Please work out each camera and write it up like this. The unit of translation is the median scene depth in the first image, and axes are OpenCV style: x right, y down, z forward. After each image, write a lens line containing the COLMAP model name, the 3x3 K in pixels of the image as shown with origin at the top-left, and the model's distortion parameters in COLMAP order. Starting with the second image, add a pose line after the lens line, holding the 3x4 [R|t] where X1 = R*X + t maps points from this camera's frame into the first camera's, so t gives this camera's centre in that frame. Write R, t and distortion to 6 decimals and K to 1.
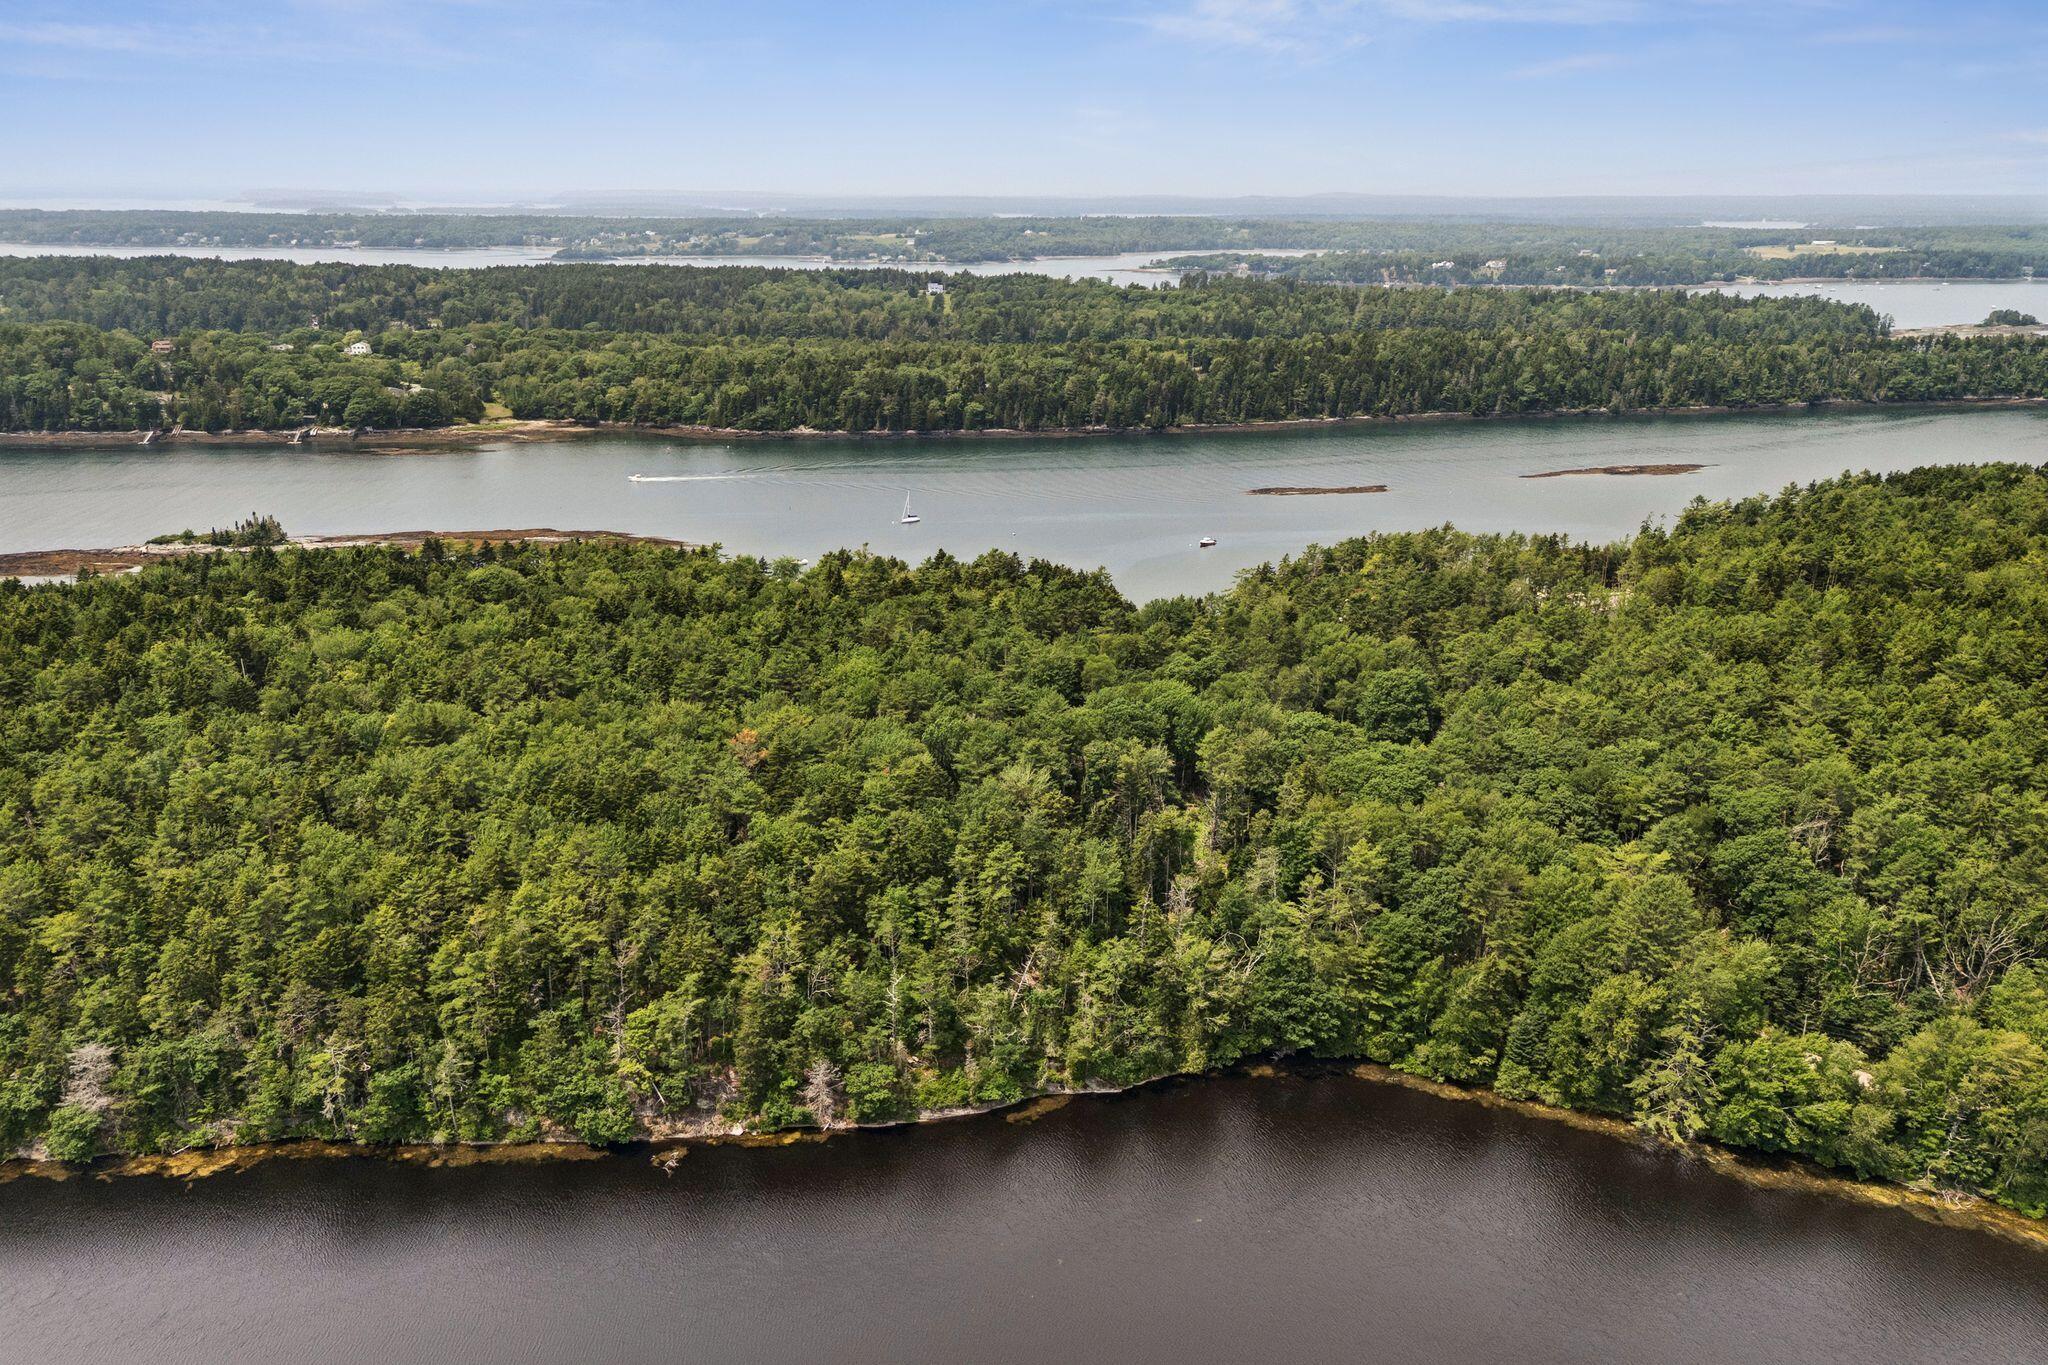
lens RADIAL K [[1578.1, 0, 1030.7], [0, 1578.1, 698.9], [0, 0, 1]] dist [0.056885, -0.053437]
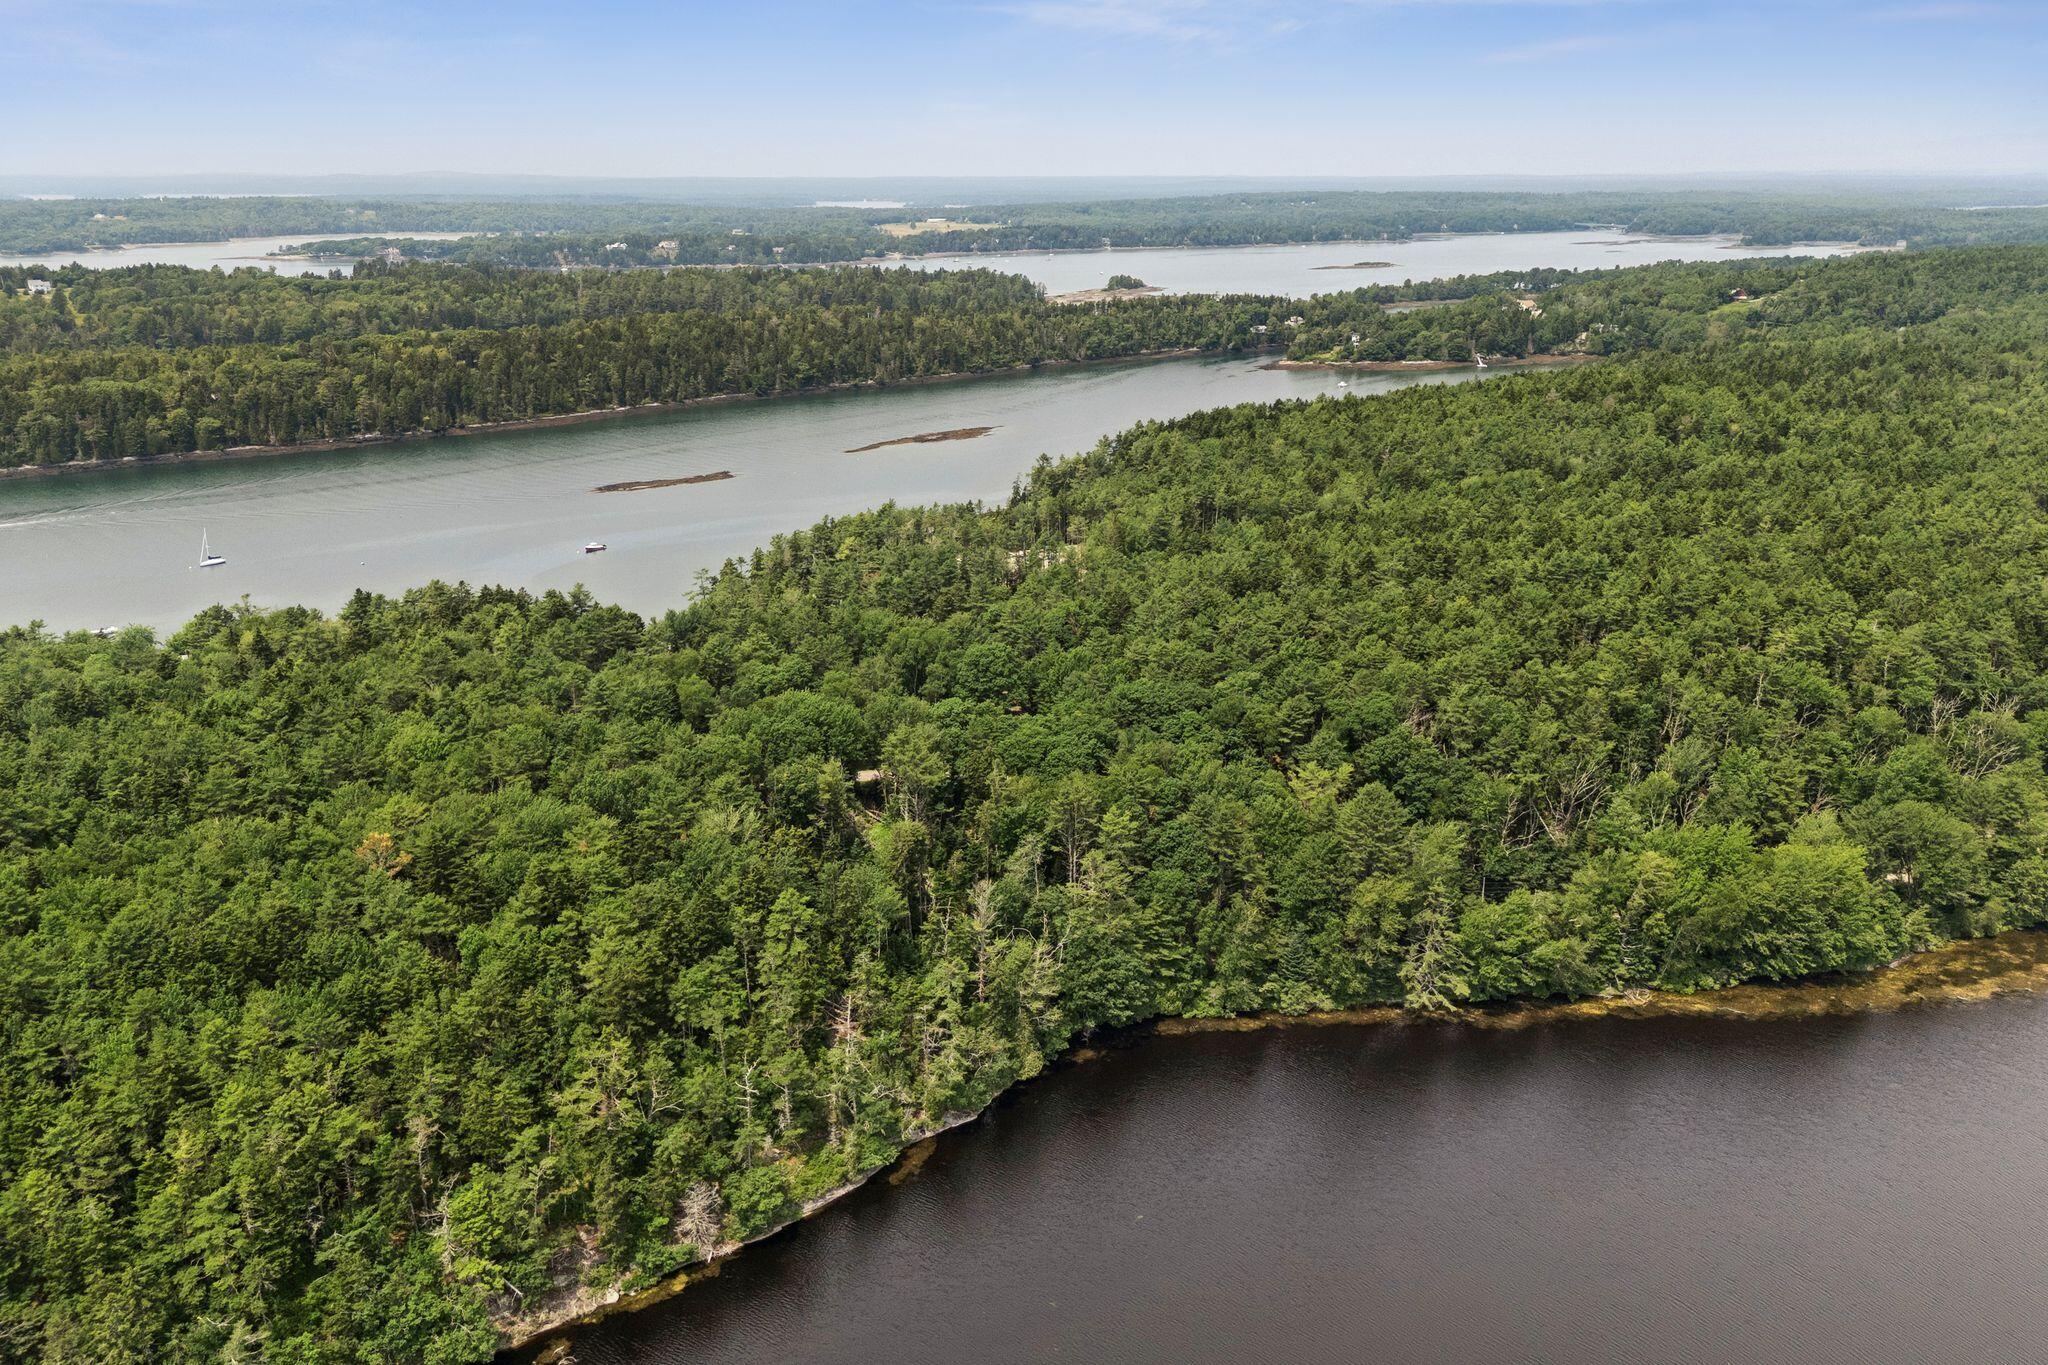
lens RADIAL K [[1578.1, 0, 1064.9], [0, 1578.1, 681.9], [0, 0, 1]] dist [0.056885, -0.053437]
pose [[0.854687, -0.161339, 0.493437, -0.293701], [0.160538, 0.986033, 0.044333, -0.040623], [-0.493698, 0.041325, 0.868651, 0.116773]]
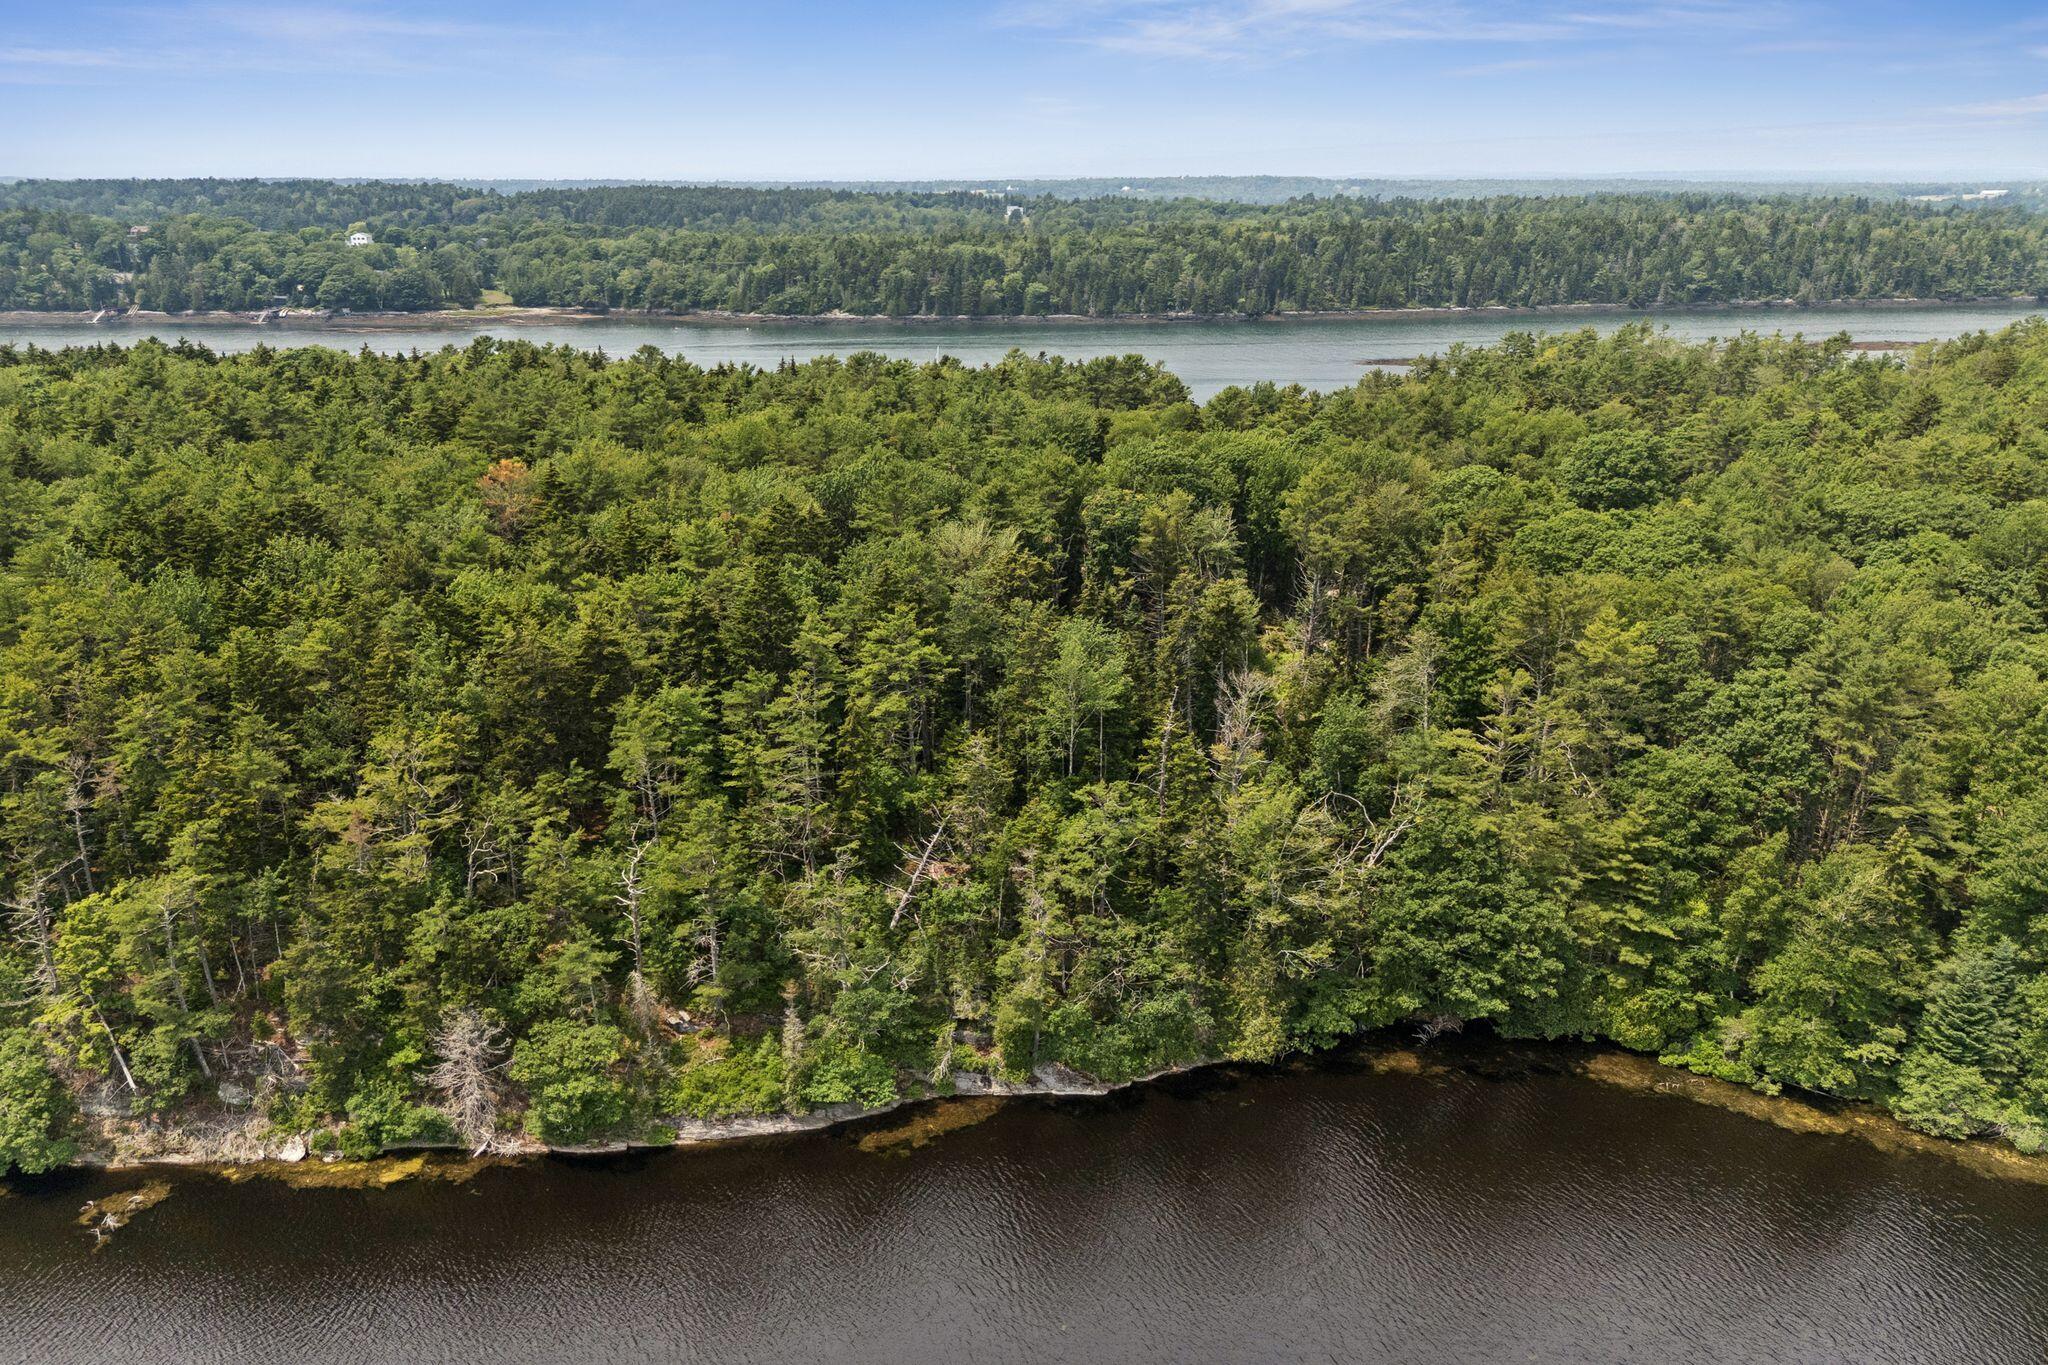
lens RADIAL K [[1578.1, 0, 1024.9], [0, 1578.1, 739.1], [0, 0, 1]] dist [0.056885, -0.053437]
pose [[0.997828, 0.016327, -0.063818, 0.055061], [-0.014445, 0.999450, 0.029847, 0.110971], [0.064270, -0.028860, 0.997515, 0.458820]]
